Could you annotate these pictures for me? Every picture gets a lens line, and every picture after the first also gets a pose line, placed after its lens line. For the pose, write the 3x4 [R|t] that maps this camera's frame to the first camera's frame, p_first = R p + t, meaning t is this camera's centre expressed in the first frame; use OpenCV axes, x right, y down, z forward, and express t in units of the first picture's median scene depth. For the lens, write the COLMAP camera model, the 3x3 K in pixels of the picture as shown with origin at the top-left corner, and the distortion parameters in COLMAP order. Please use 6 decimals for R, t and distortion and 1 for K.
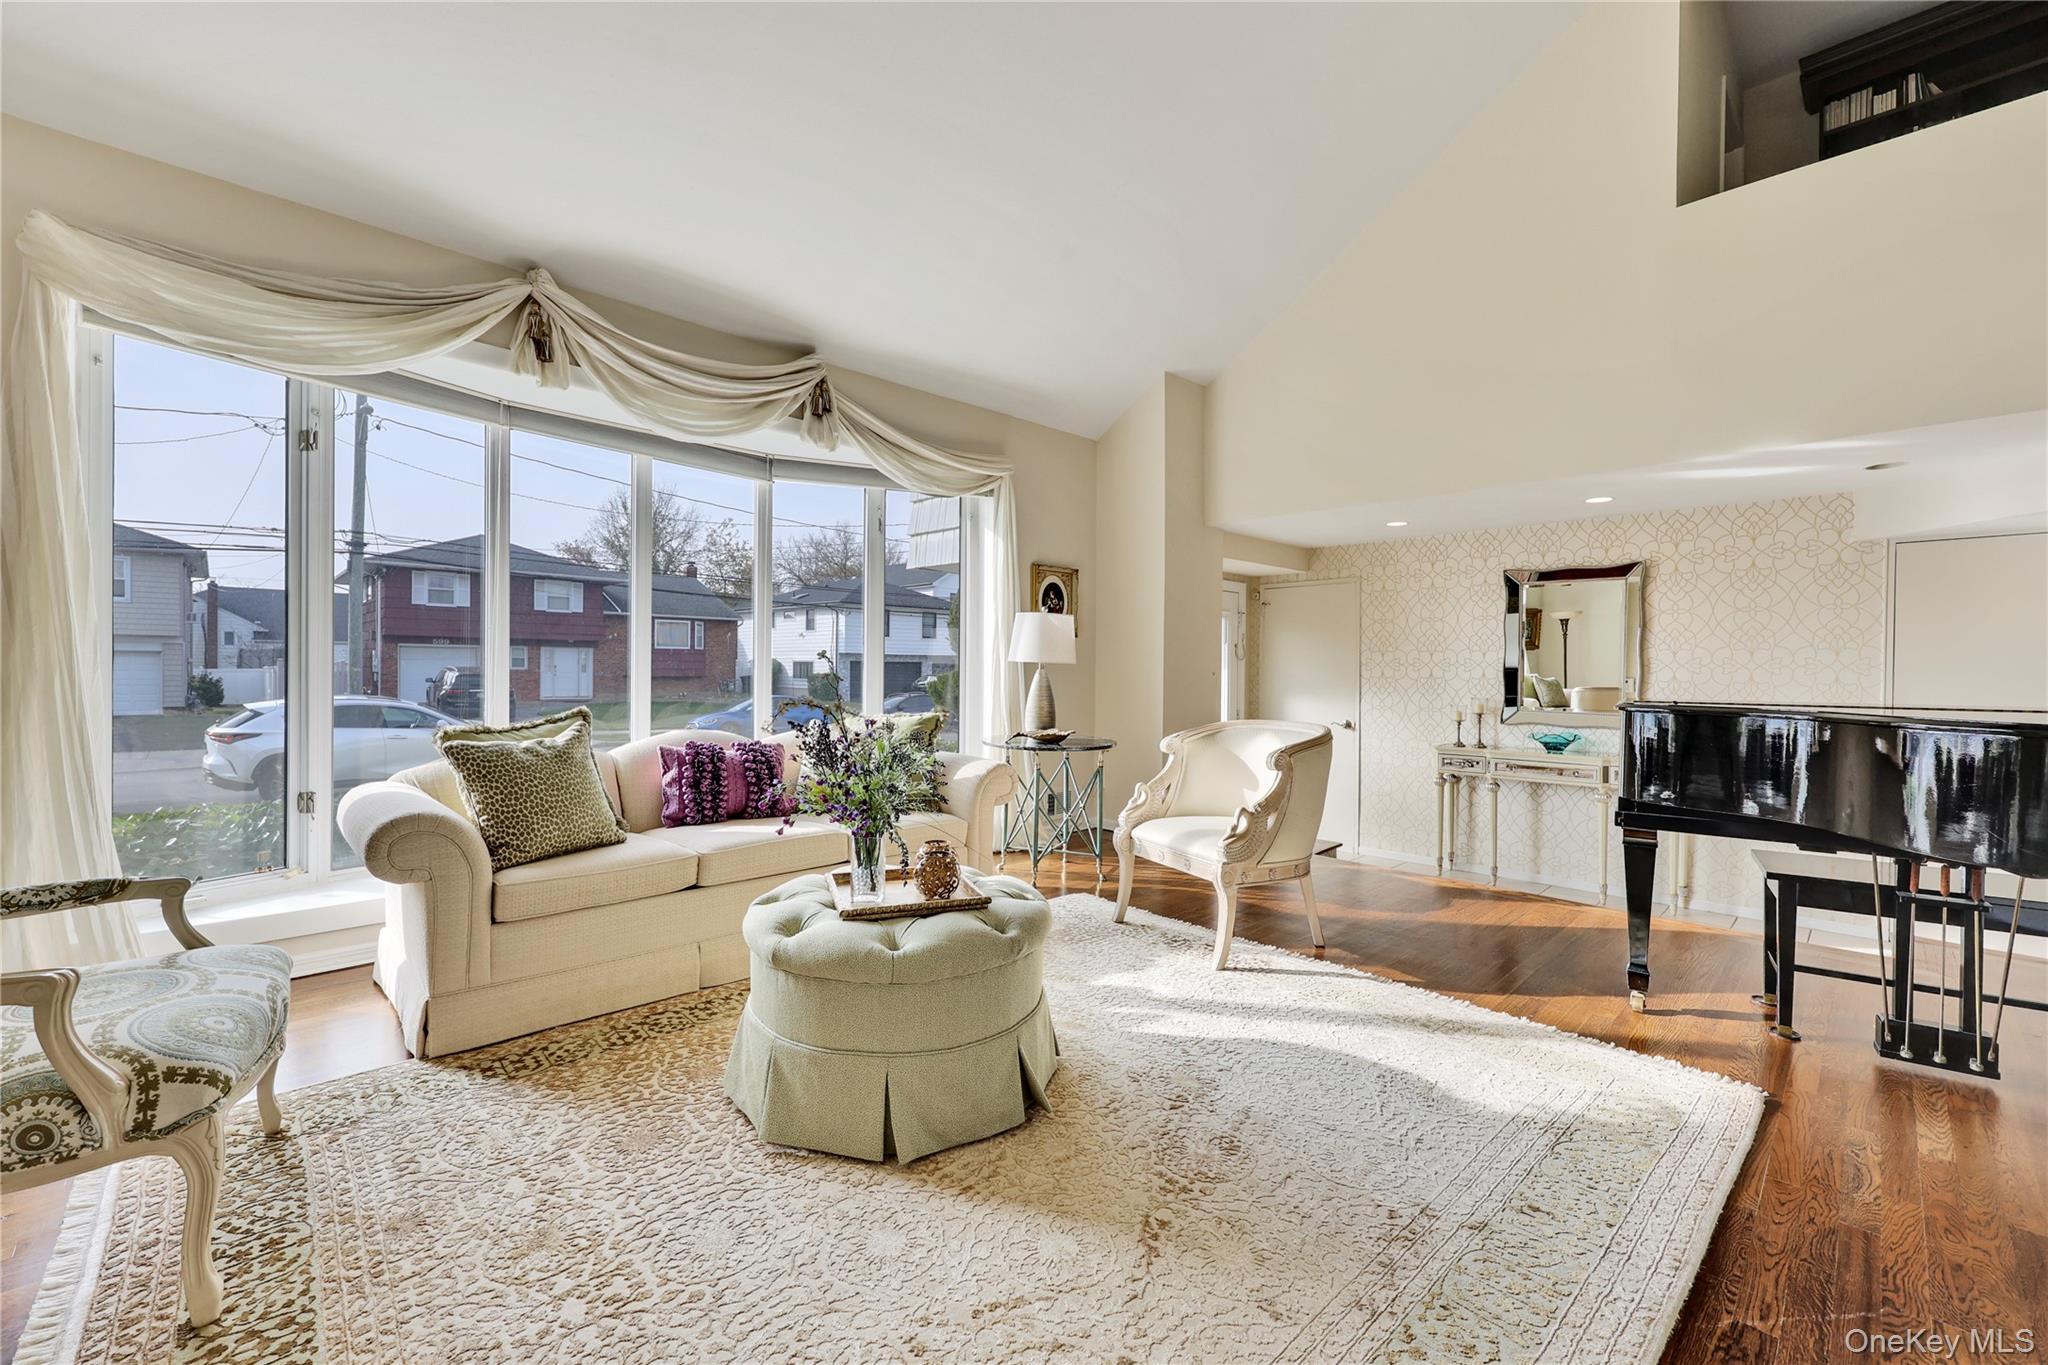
lens RADIAL K [[813.8, 0, 1017.6], [0, 813.8, 683.0], [0, 0, 1]] dist [-0.000827, 0.000026]
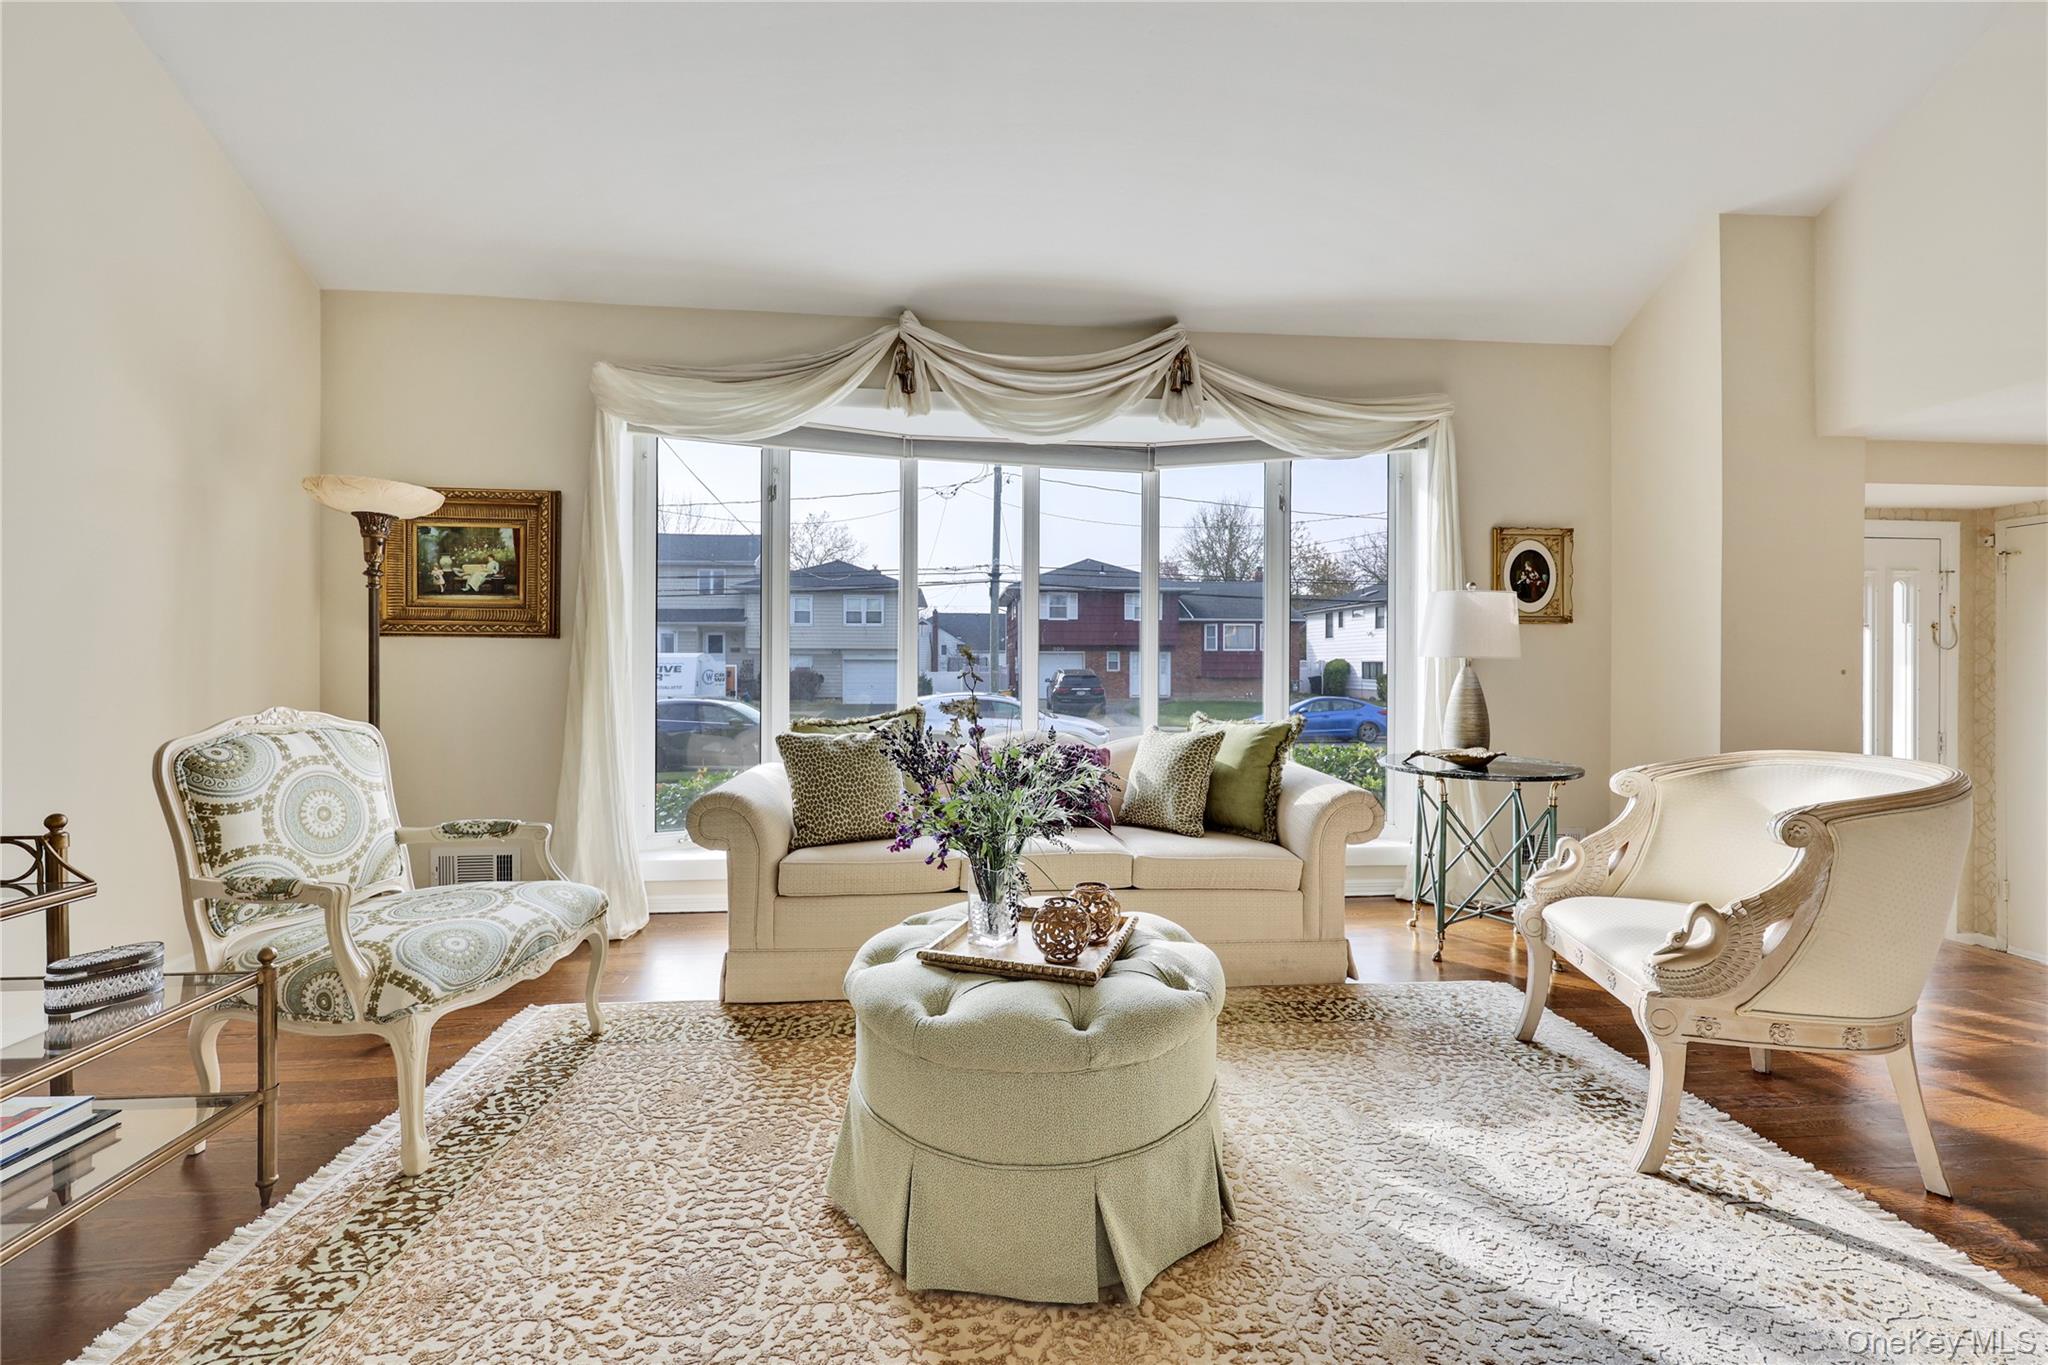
lens RADIAL K [[813.8, 0, 1025.9], [0, 813.8, 675.1], [0, 0, 1]] dist [-0.000827, 0.000026]
pose [[0.789696, -0.002065, -0.613494, 0.232051], [-0.004658, 0.999945, -0.009362, -0.000767], [0.613480, 0.010251, 0.789644, 0.231292]]
